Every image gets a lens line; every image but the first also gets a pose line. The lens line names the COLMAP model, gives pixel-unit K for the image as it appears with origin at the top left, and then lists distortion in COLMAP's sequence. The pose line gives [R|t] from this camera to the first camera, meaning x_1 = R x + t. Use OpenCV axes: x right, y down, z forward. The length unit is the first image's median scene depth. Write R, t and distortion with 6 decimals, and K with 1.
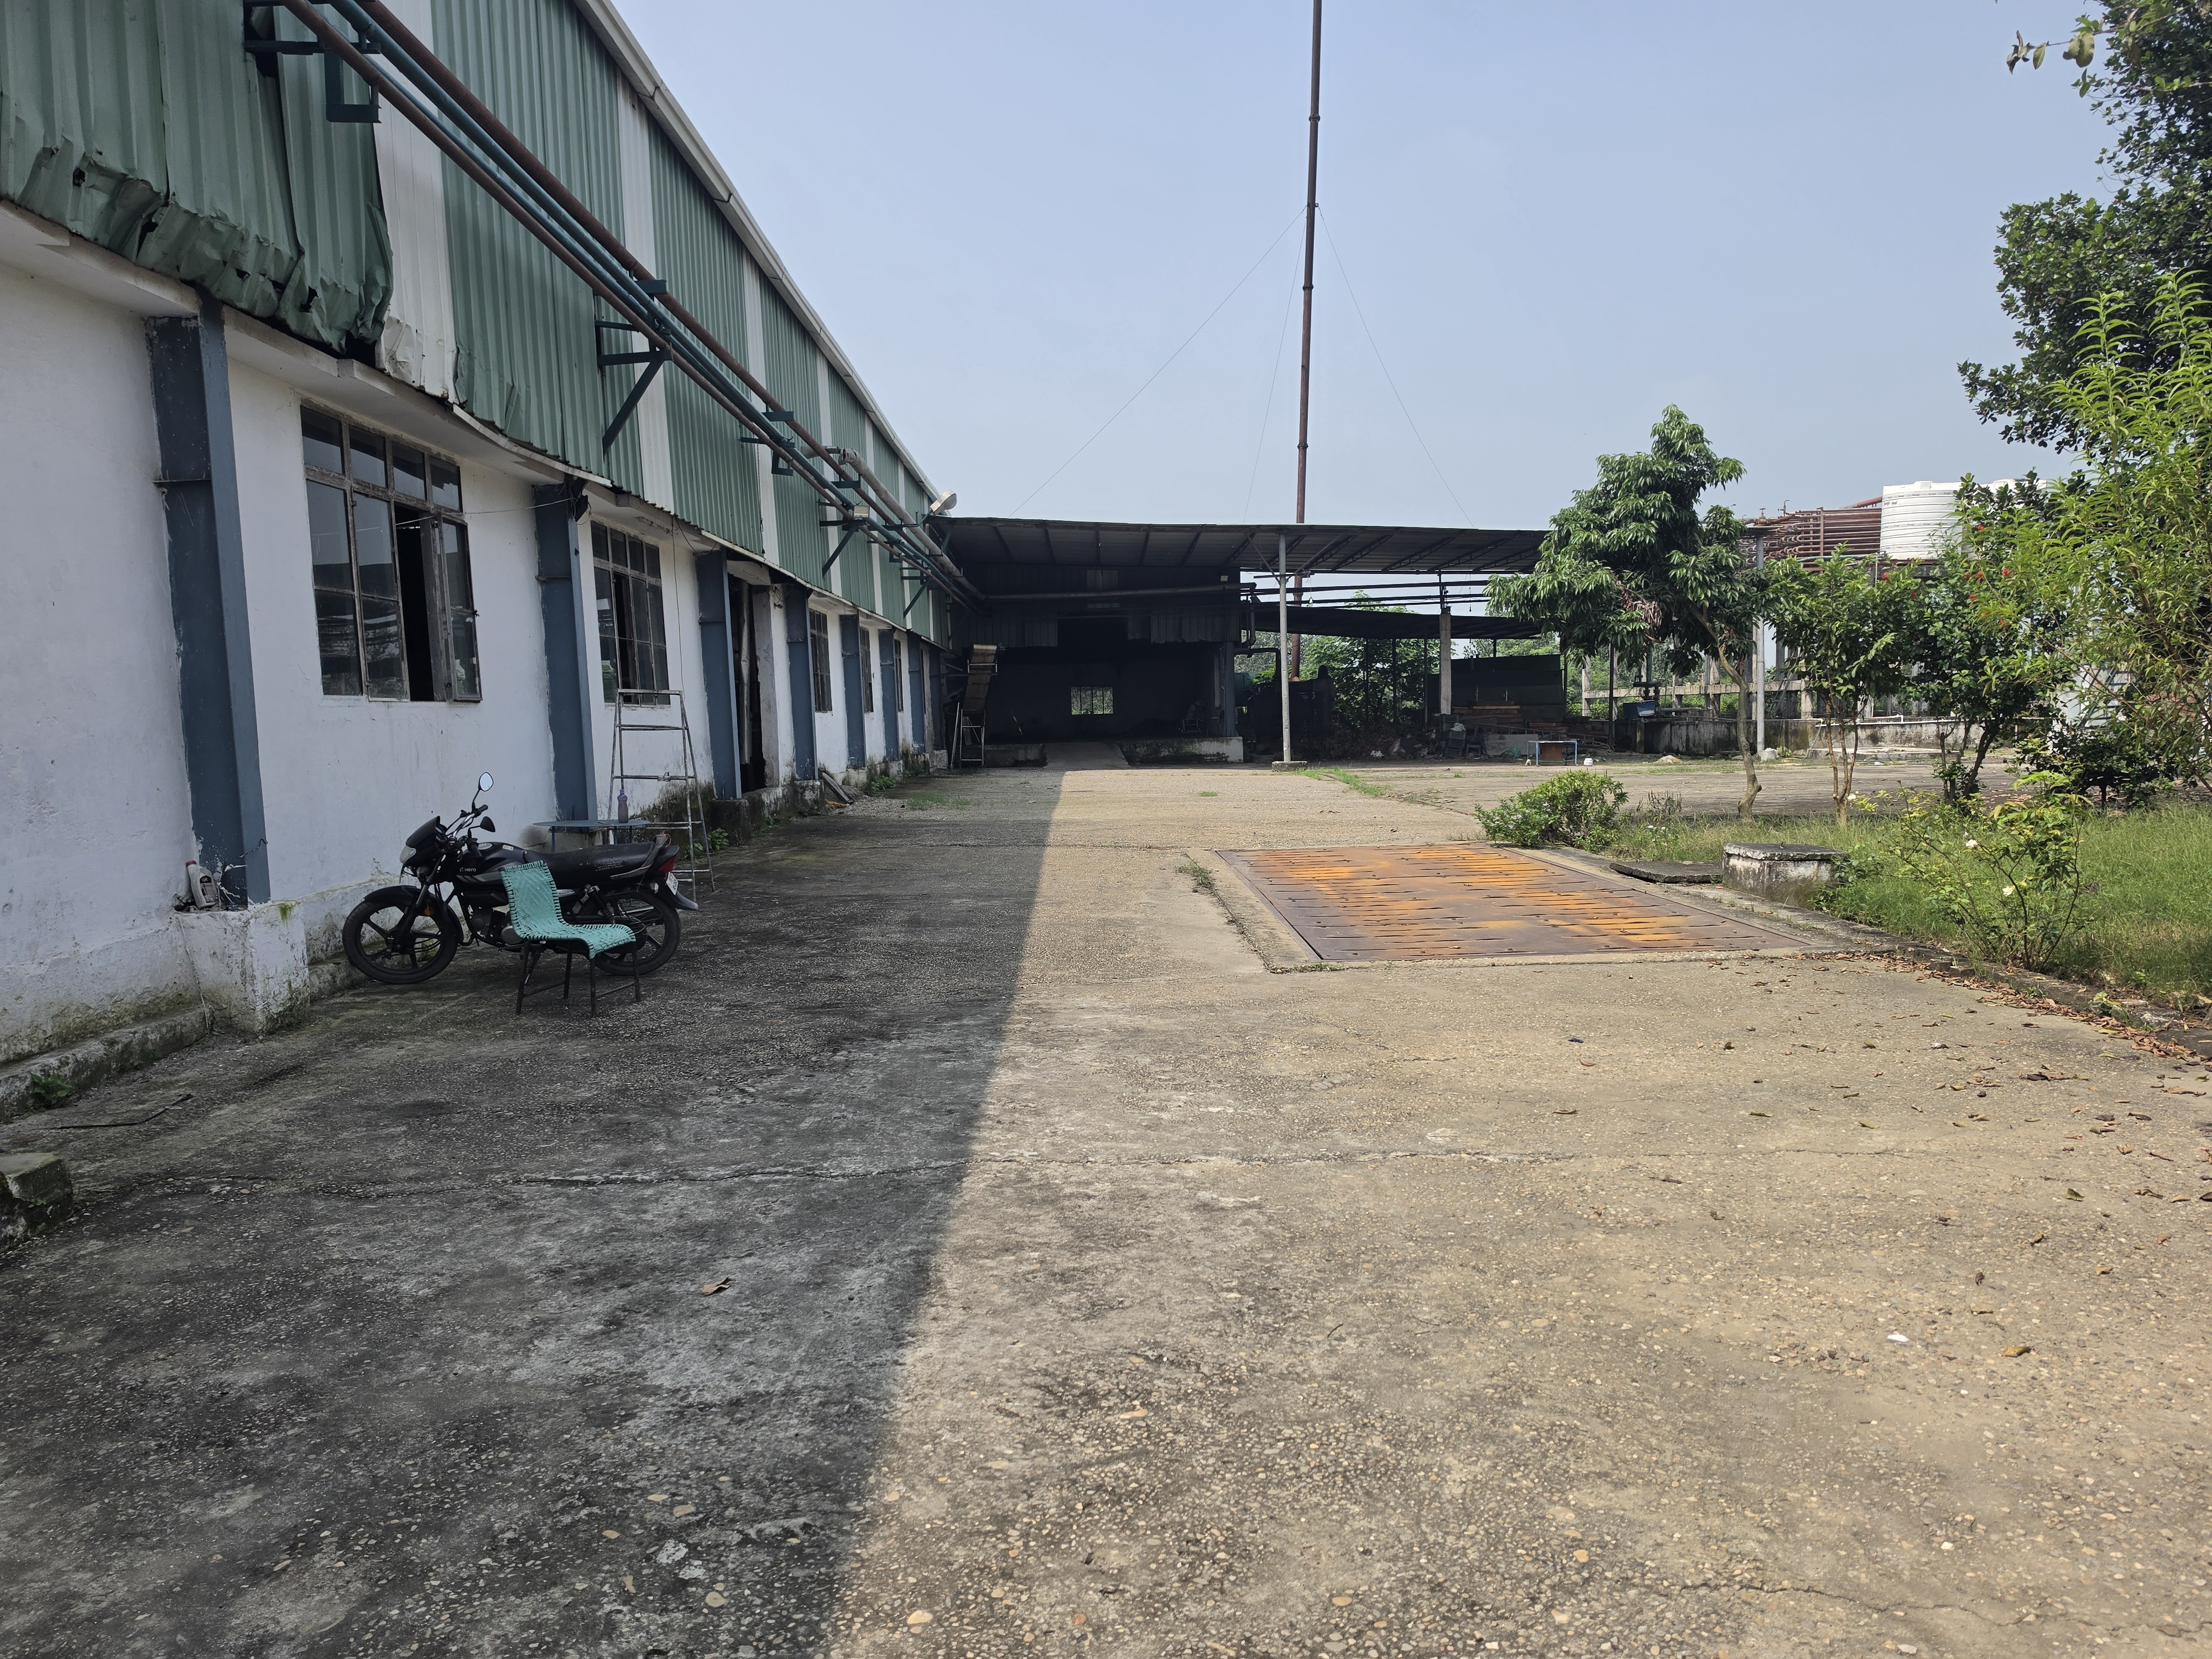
lens RADIAL K [[1575.5, 0, 1101.9], [0, 1575.5, 952.7], [0, 0, 1]] dist [0.006105, -0.034388]
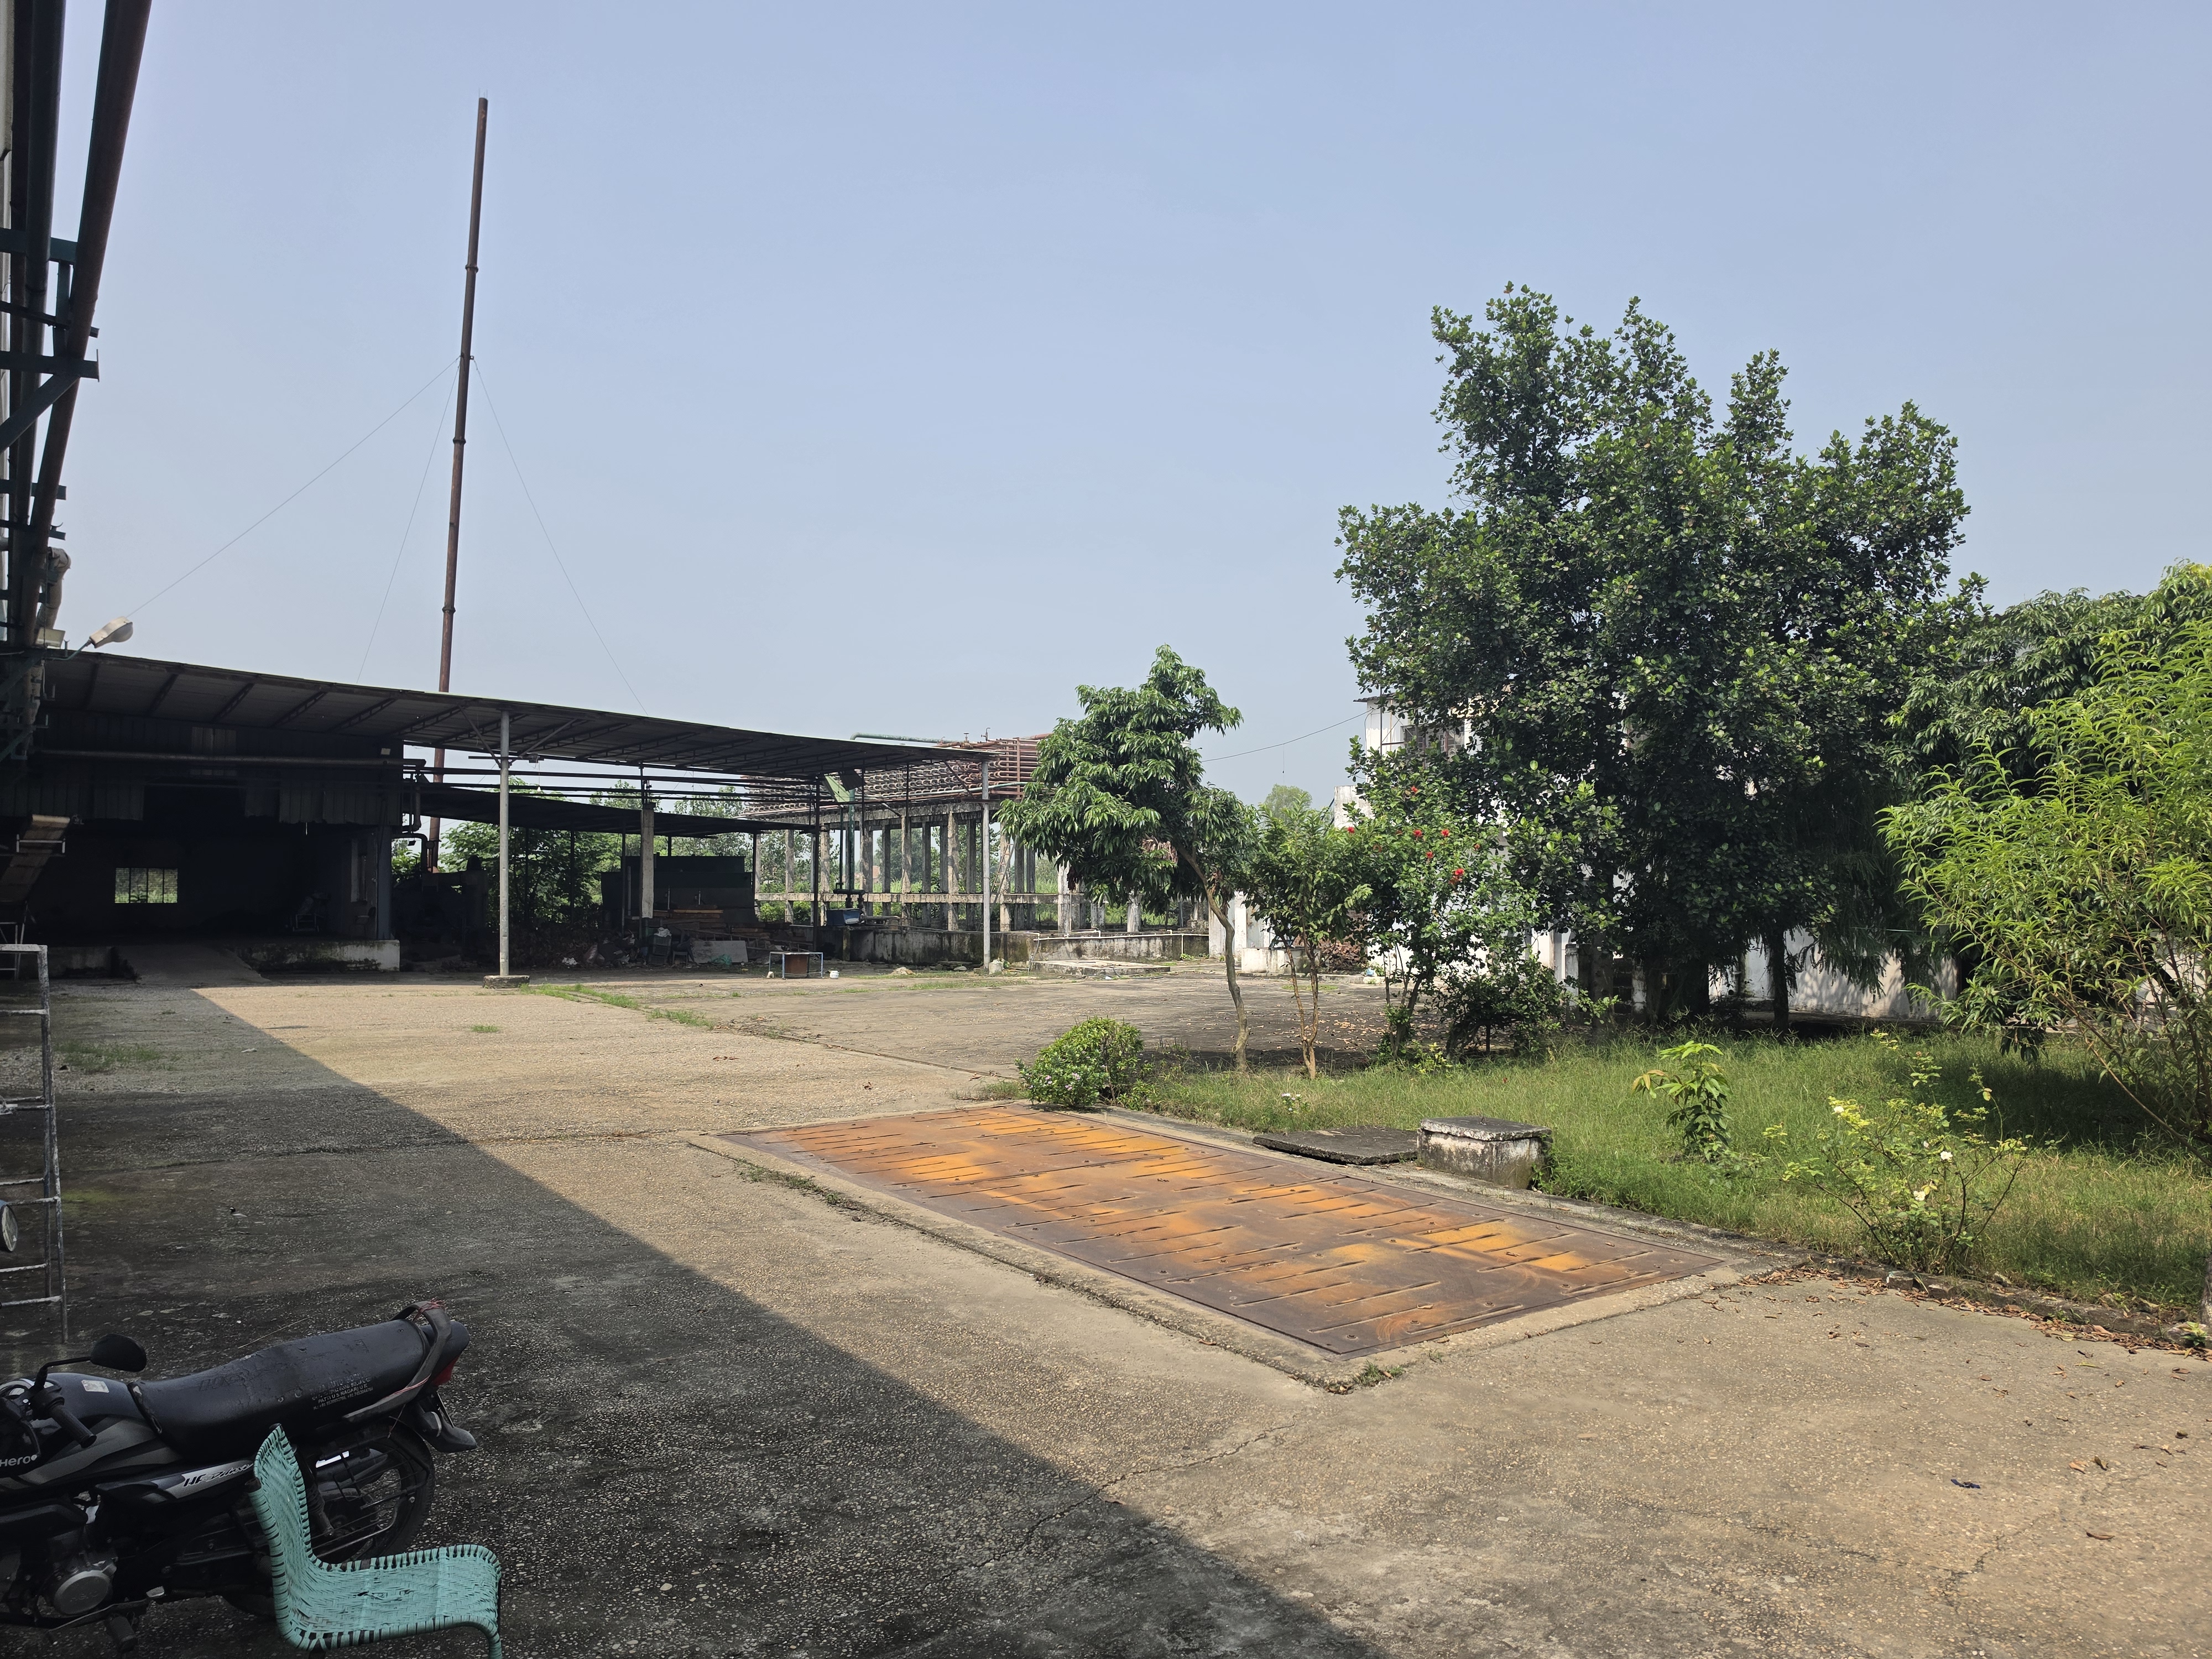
lens RADIAL K [[1563.8, 0, 1106.0], [0, 1563.8, 829.5], [0, 0, 1]] dist [0.048726, -0.053001]
pose [[0.803868, 0.052118, 0.592520, -0.233026], [0.060966, 0.983688, -0.169238, -0.069660], [-0.591675, 0.172169, 0.787578, 0.266170]]
